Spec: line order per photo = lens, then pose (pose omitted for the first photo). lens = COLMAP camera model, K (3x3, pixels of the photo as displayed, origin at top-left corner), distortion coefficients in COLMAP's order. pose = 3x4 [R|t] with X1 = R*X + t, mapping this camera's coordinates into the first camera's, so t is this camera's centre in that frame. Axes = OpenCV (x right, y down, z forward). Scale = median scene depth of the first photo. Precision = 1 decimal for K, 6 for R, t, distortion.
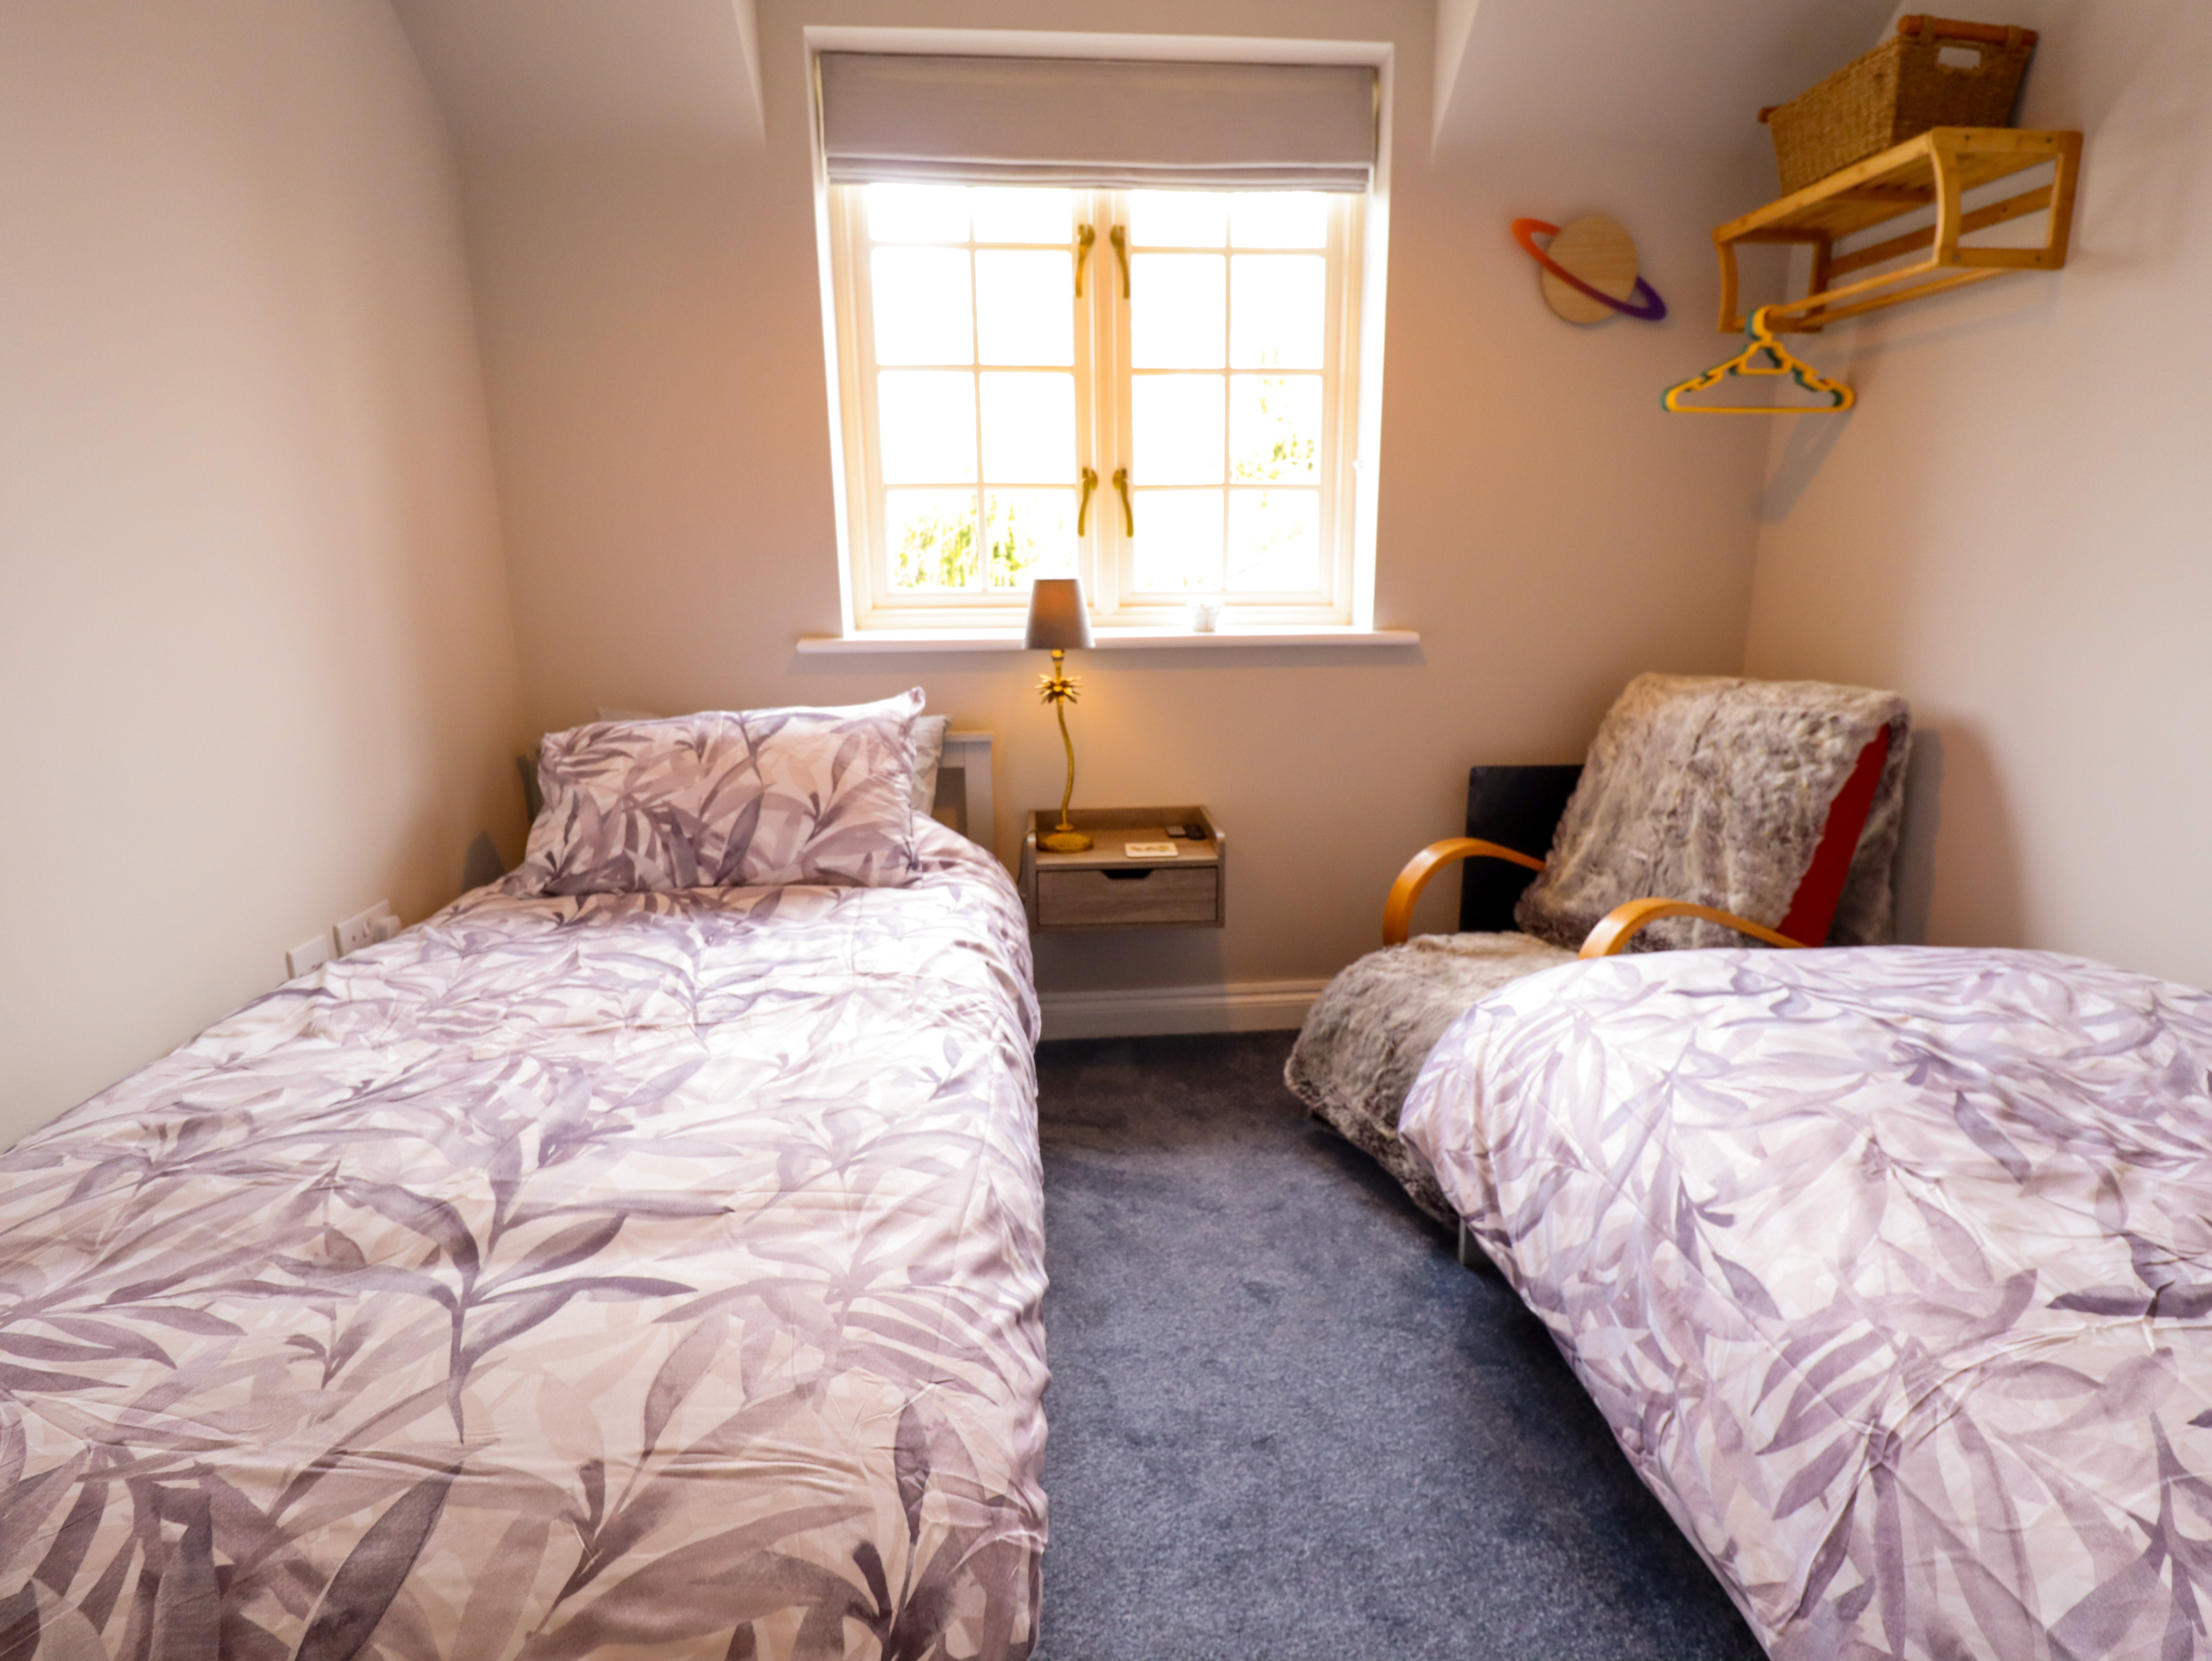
lens RADIAL K [[1136.8, 0, 1129.9], [0, 1136.8, 828.1], [0, 0, 1]] dist [0.000243, -0.014039]
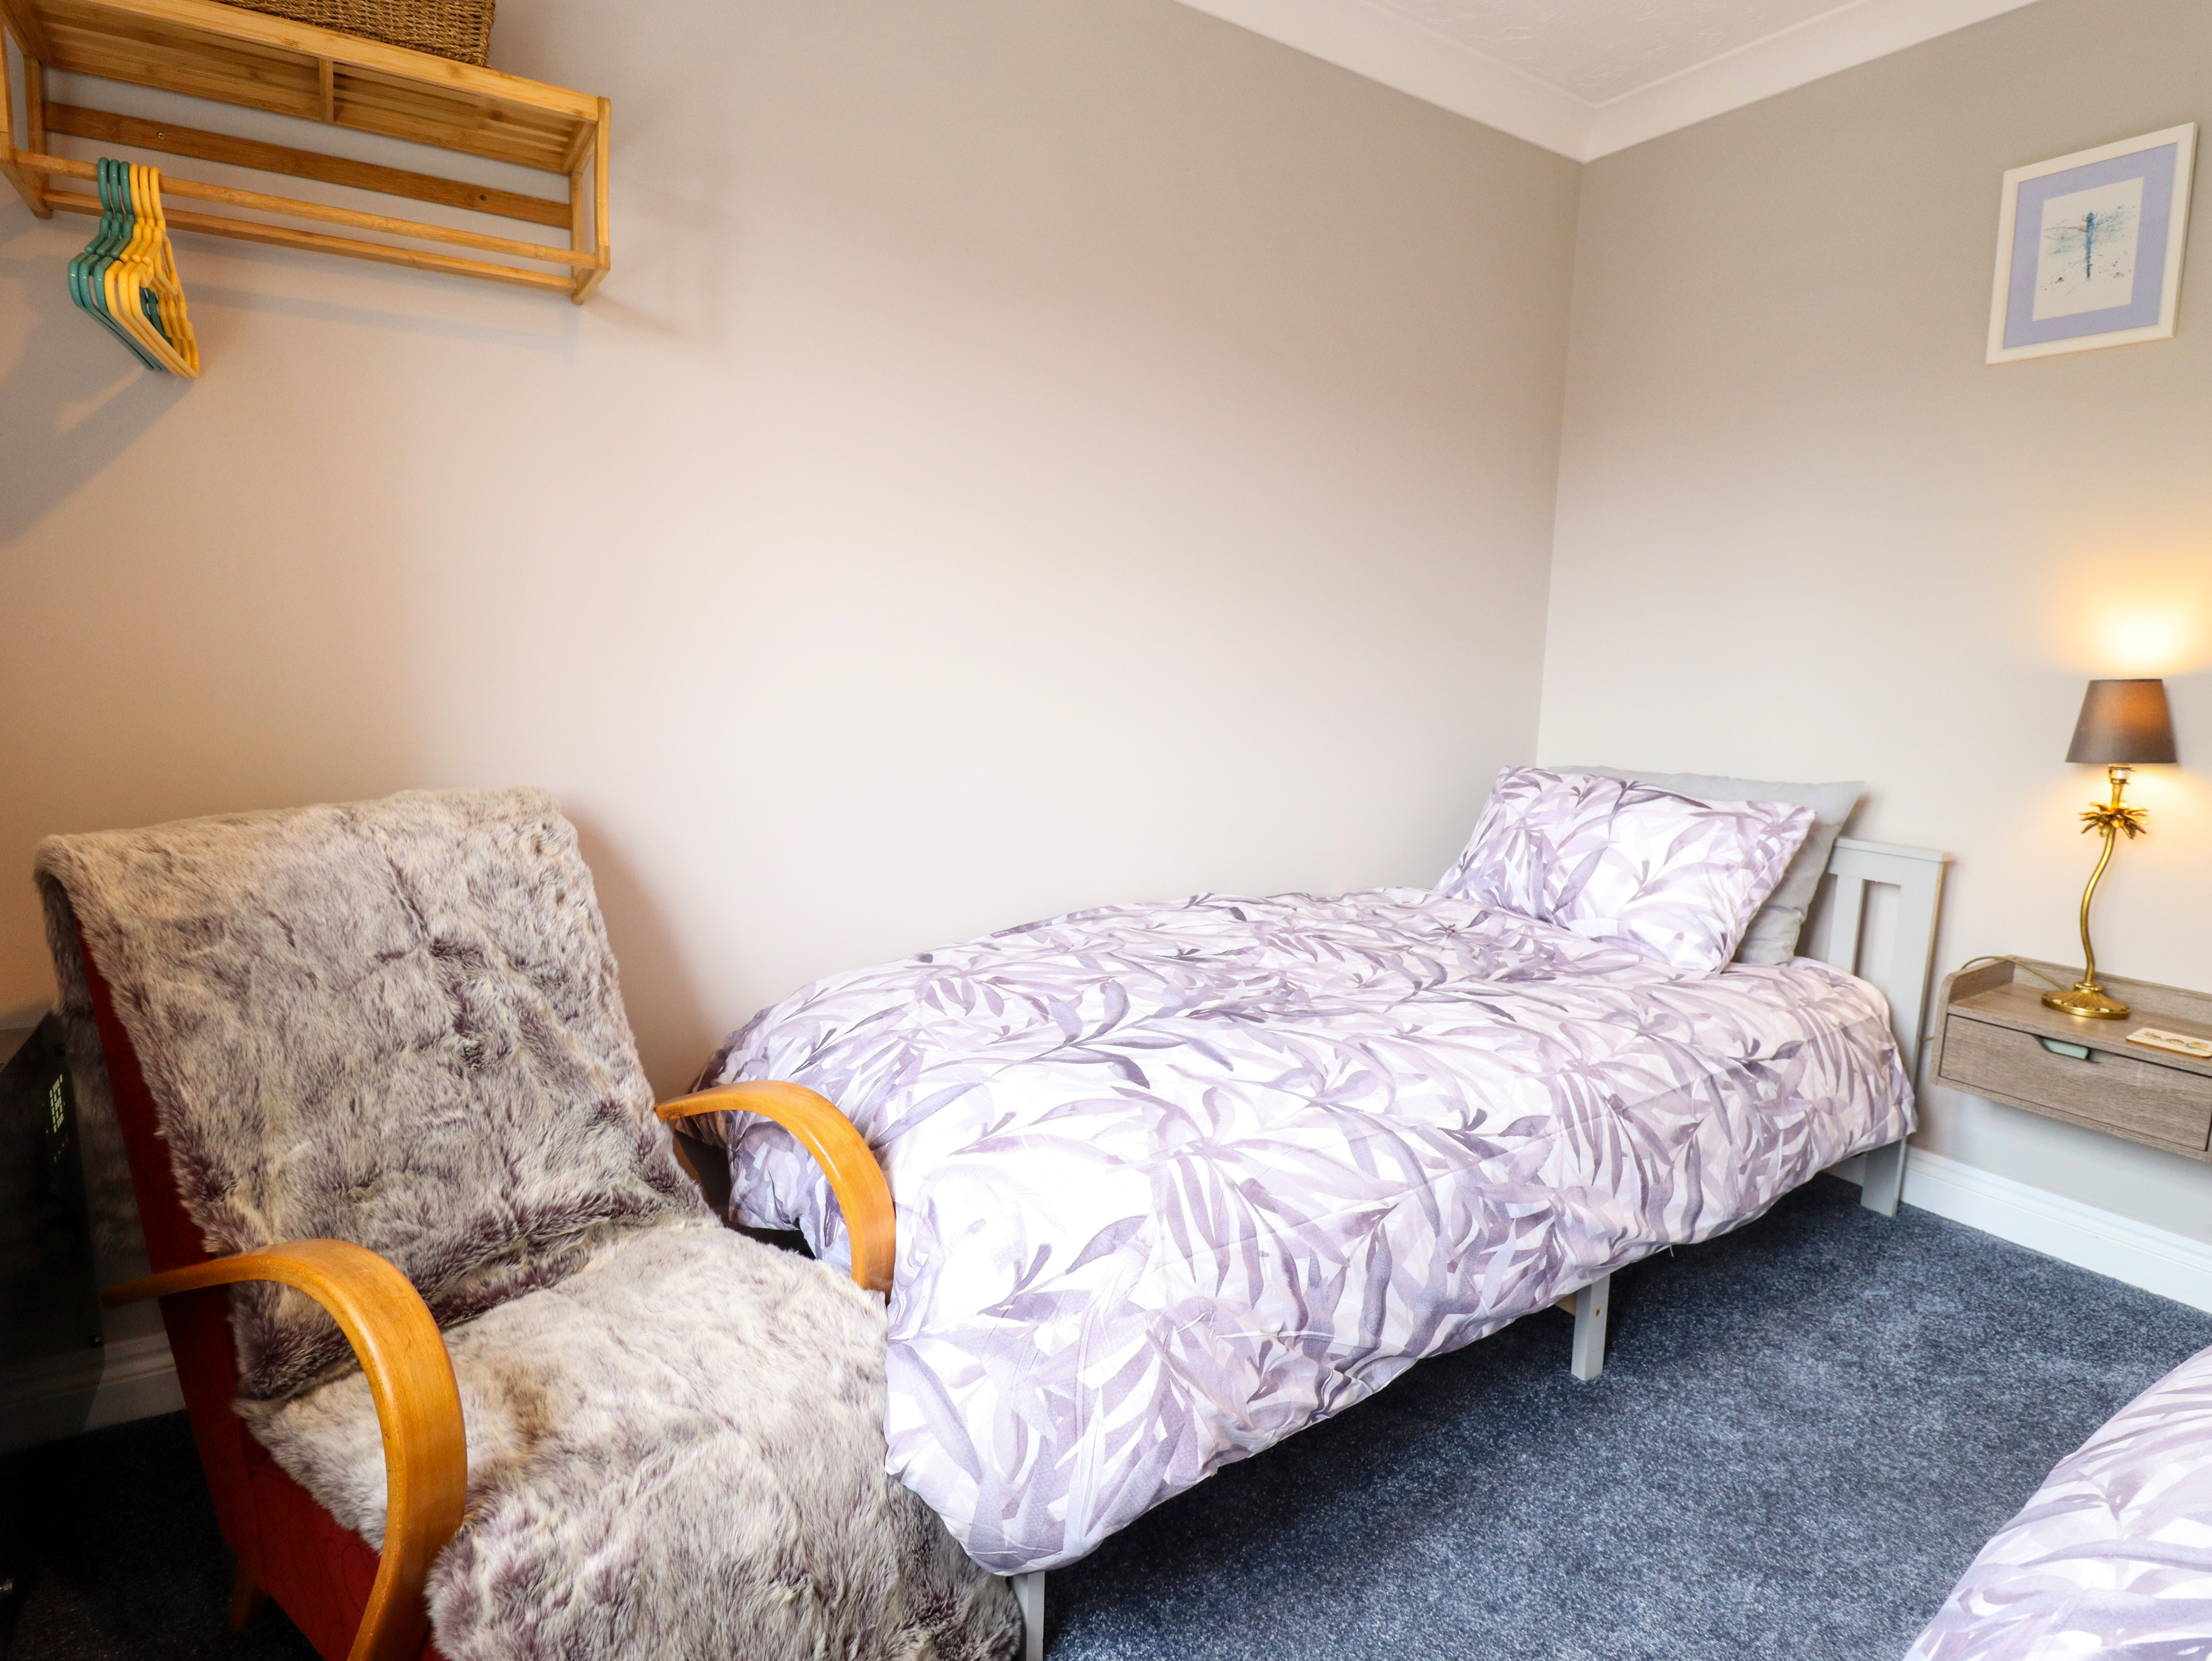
lens RADIAL K [[1162.1, 0, 1106.0], [0, 1162.1, 830.5], [0, 0, 1]] dist [0.005044, -0.014320]
pose [[-0.474433, -0.144961, 0.868274, -0.228140], [0.186795, 0.947308, 0.260223, -0.229967], [-0.860245, 0.285648, -0.422356, 1.024294]]
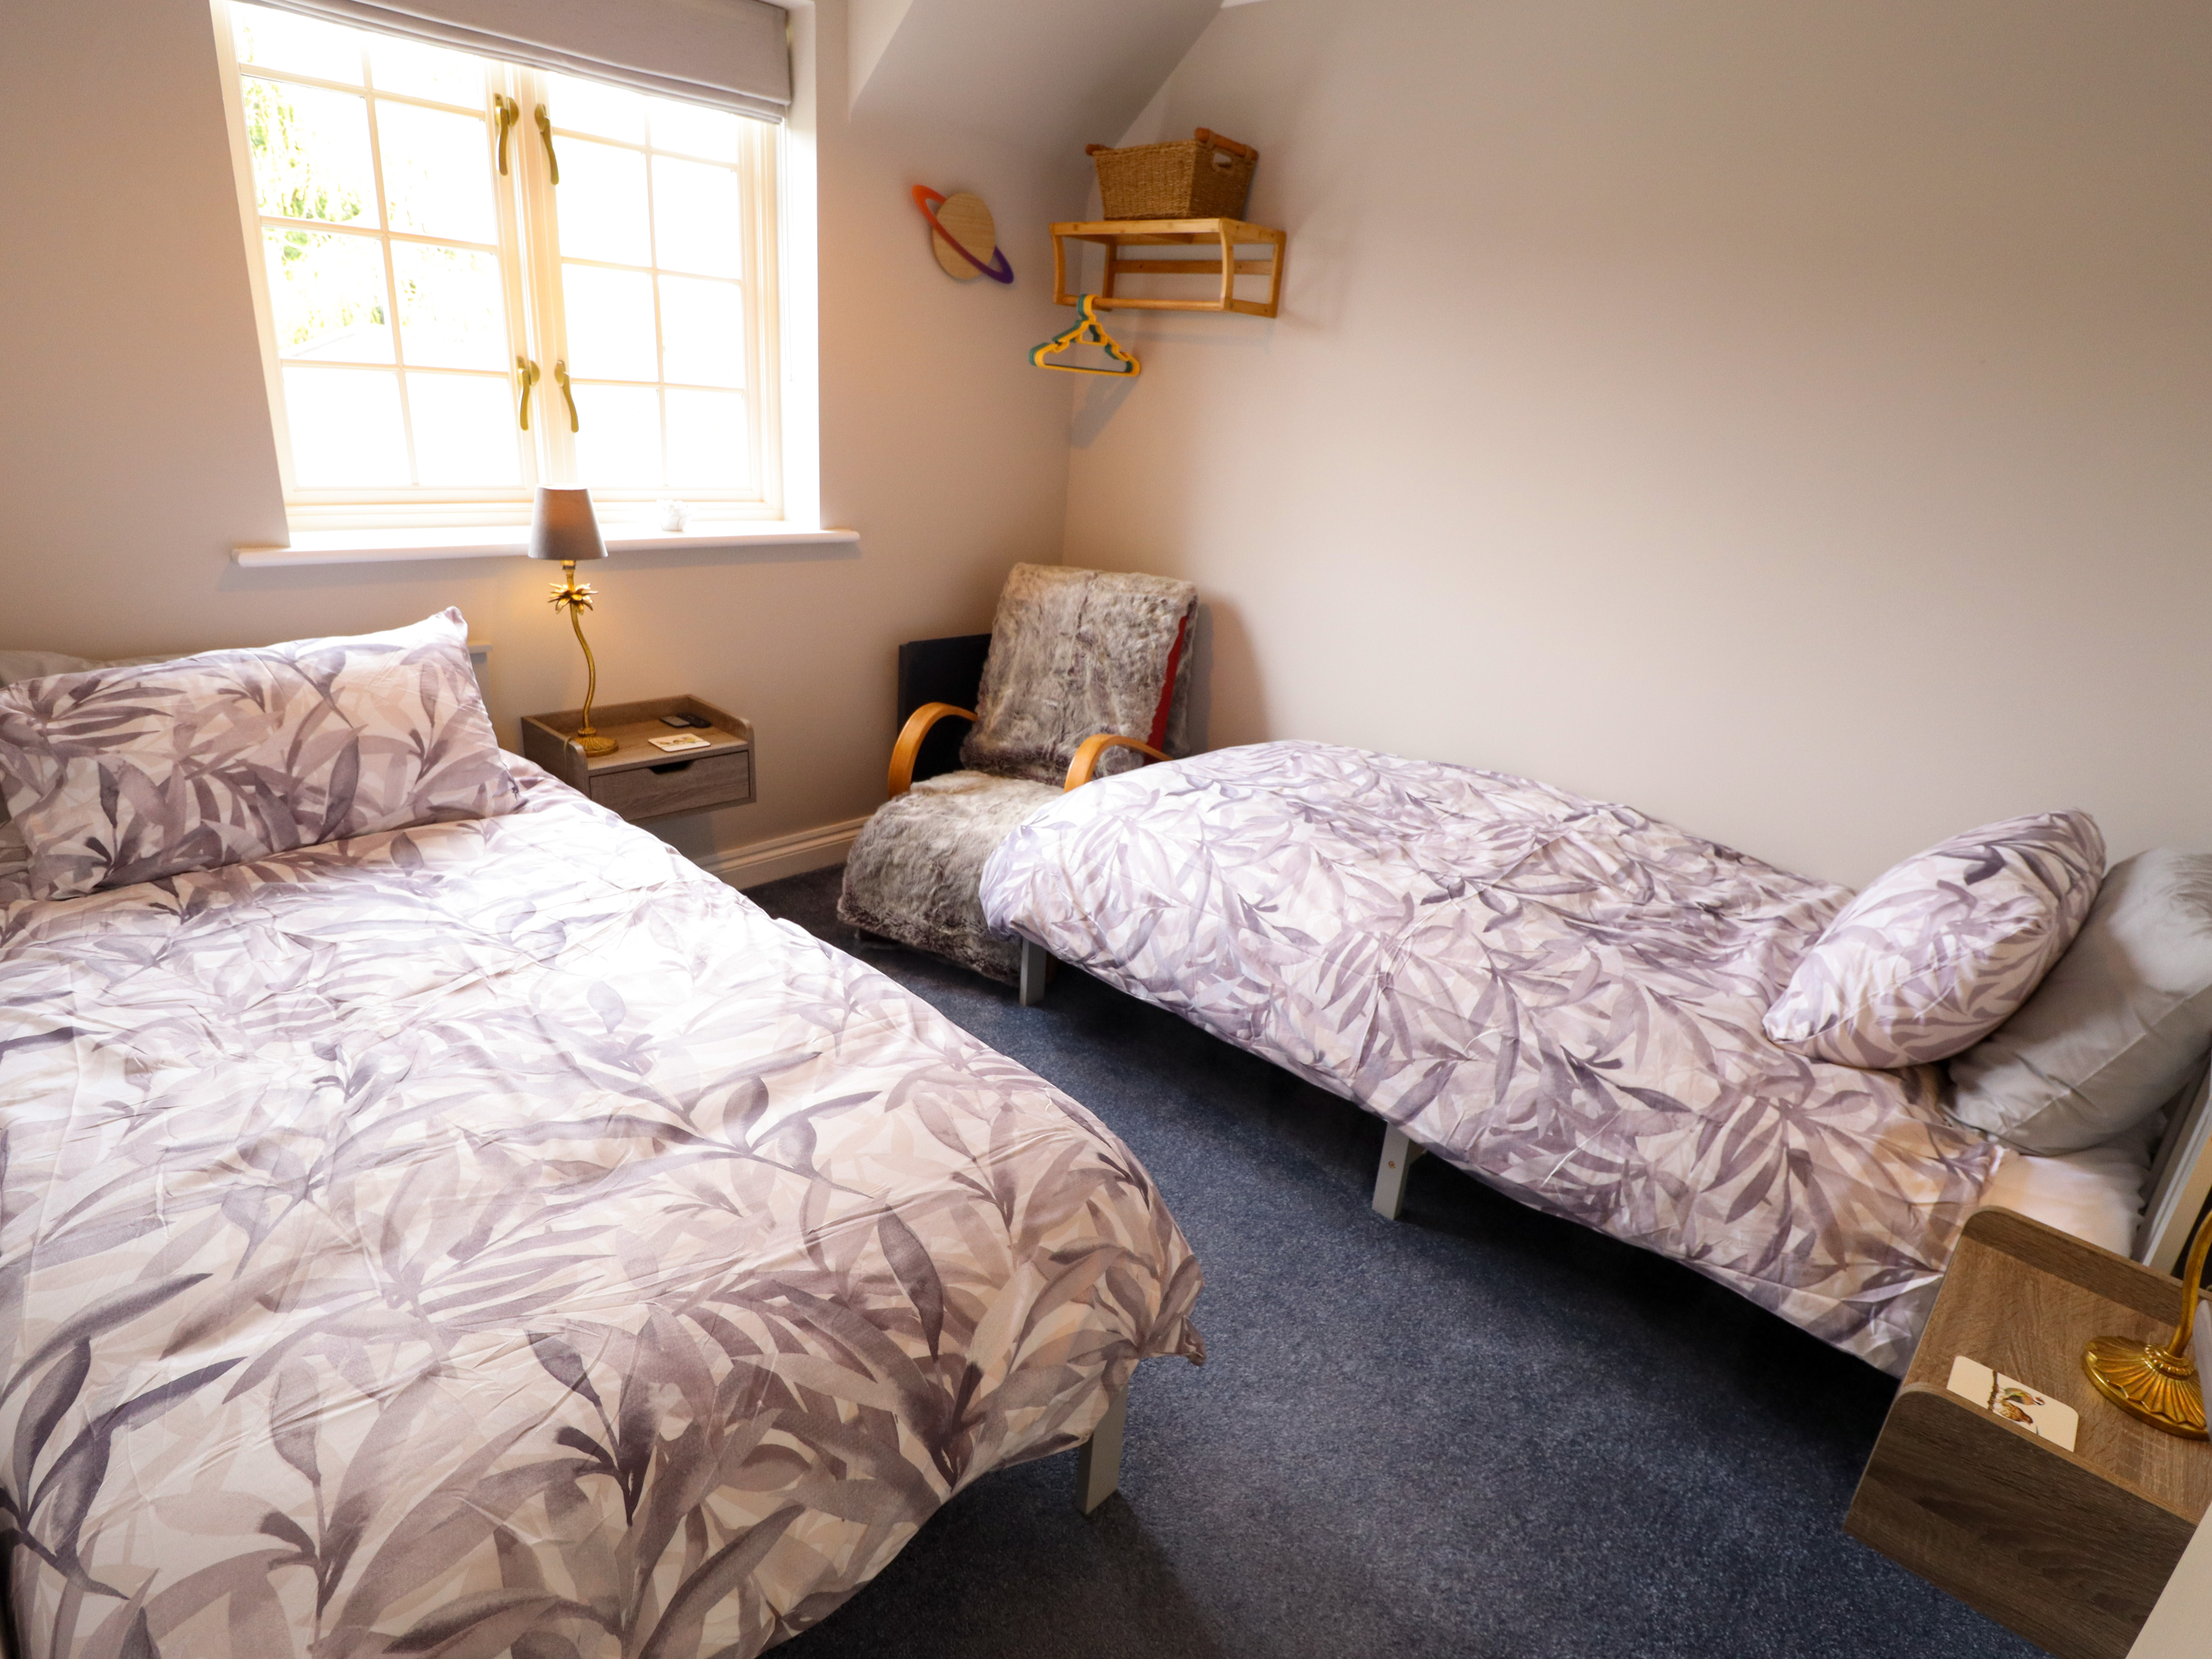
lens RADIAL K [[1162.0, 0, 1106.0], [0, 1162.0, 829.5], [0, 0, 1]] dist [0.005044, -0.014320]
pose [[0.749099, -0.173401, 0.639361, -0.489784], [0.075315, 0.981169, 0.177861, -0.080655], [-0.658163, -0.085082, 0.748053, -0.137585]]
